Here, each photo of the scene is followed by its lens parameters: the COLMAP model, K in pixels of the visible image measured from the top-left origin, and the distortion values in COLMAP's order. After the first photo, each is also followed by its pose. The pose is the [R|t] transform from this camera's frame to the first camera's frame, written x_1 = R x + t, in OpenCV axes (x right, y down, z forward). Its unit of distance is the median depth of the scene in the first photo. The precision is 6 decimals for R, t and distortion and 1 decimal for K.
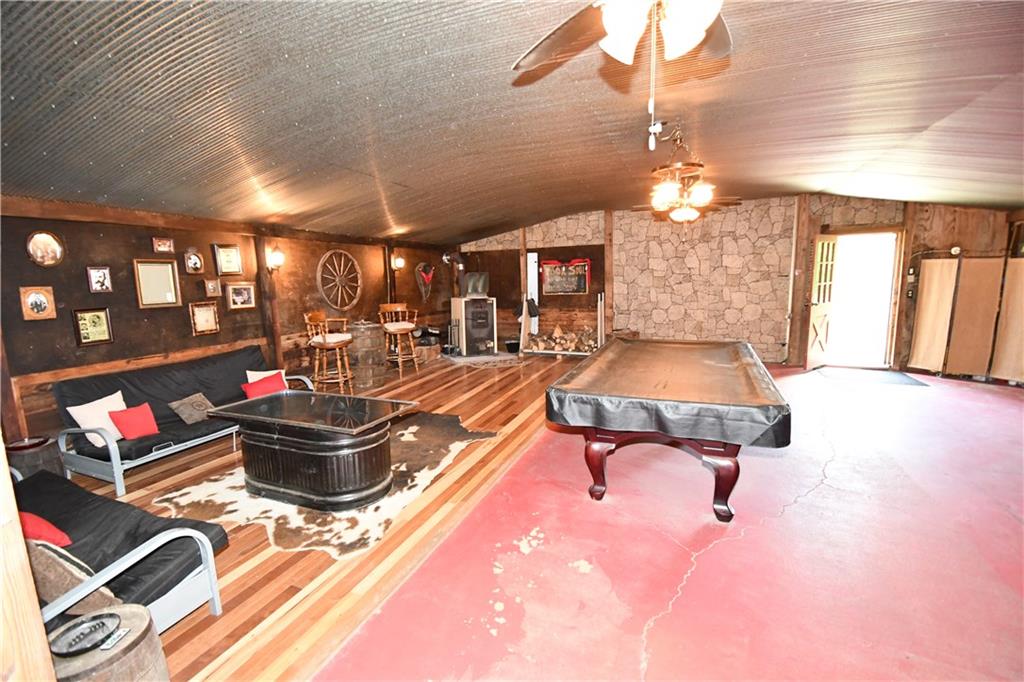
lens RADIAL K [[451.2, 0, 500.8], [0, 451.2, 342.1], [0, 0, 1]] dist [0.015678, -0.017395]
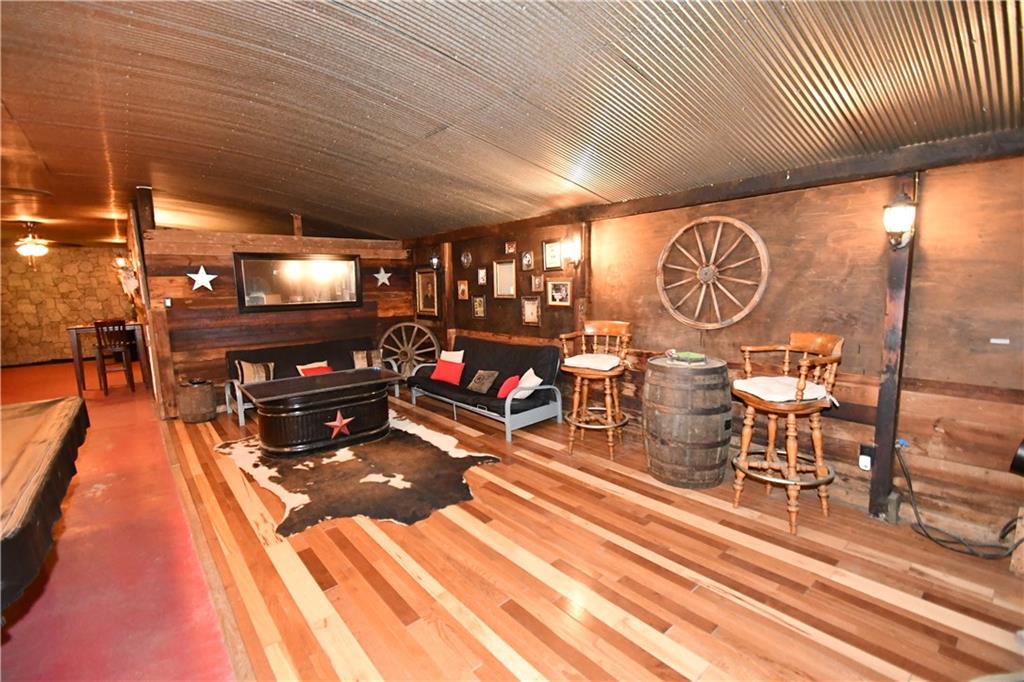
lens RADIAL K [[451.2, 0, 500.8], [0, 451.2, 342.1], [0, 0, 1]] dist [0.015678, -0.017395]
pose [[-0.459533, 0.151781, -0.875095, 0.346458], [-0.091170, 0.972024, 0.216468, -0.211708], [0.883469, 0.179257, -0.432839, 1.438217]]
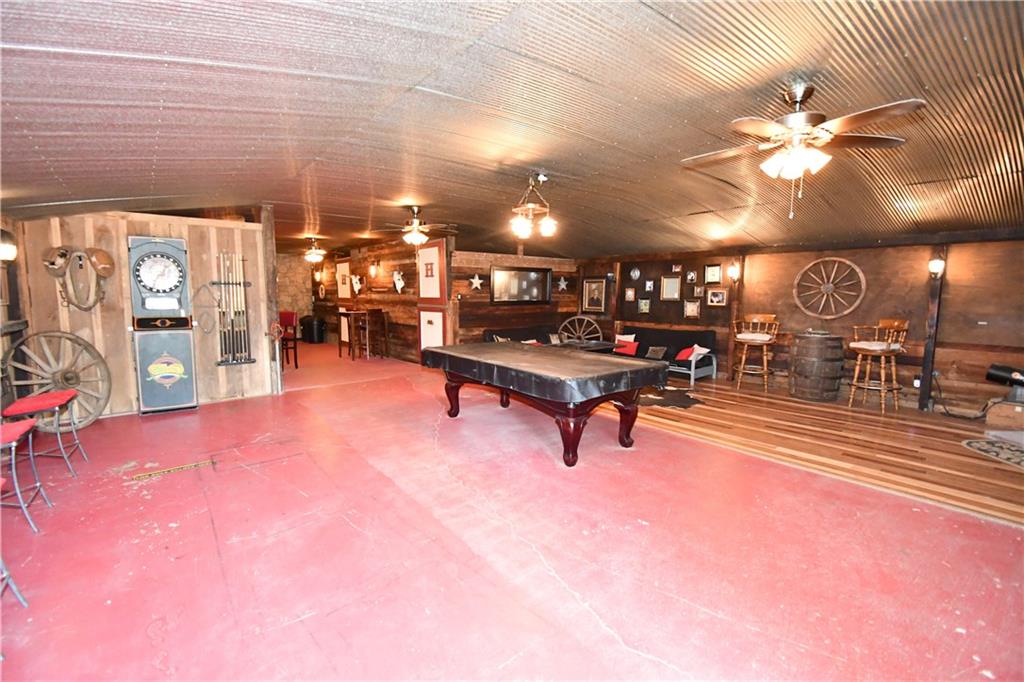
lens RADIAL K [[451.2, 0, 500.8], [0, 451.2, 342.1], [0, 0, 1]] dist [0.015678, -0.017395]
pose [[-0.483952, 0.121031, -0.866684, 1.207177], [-0.117418, 0.972453, 0.201367, -0.192544], [0.867181, 0.199216, -0.456410, 1.194532]]
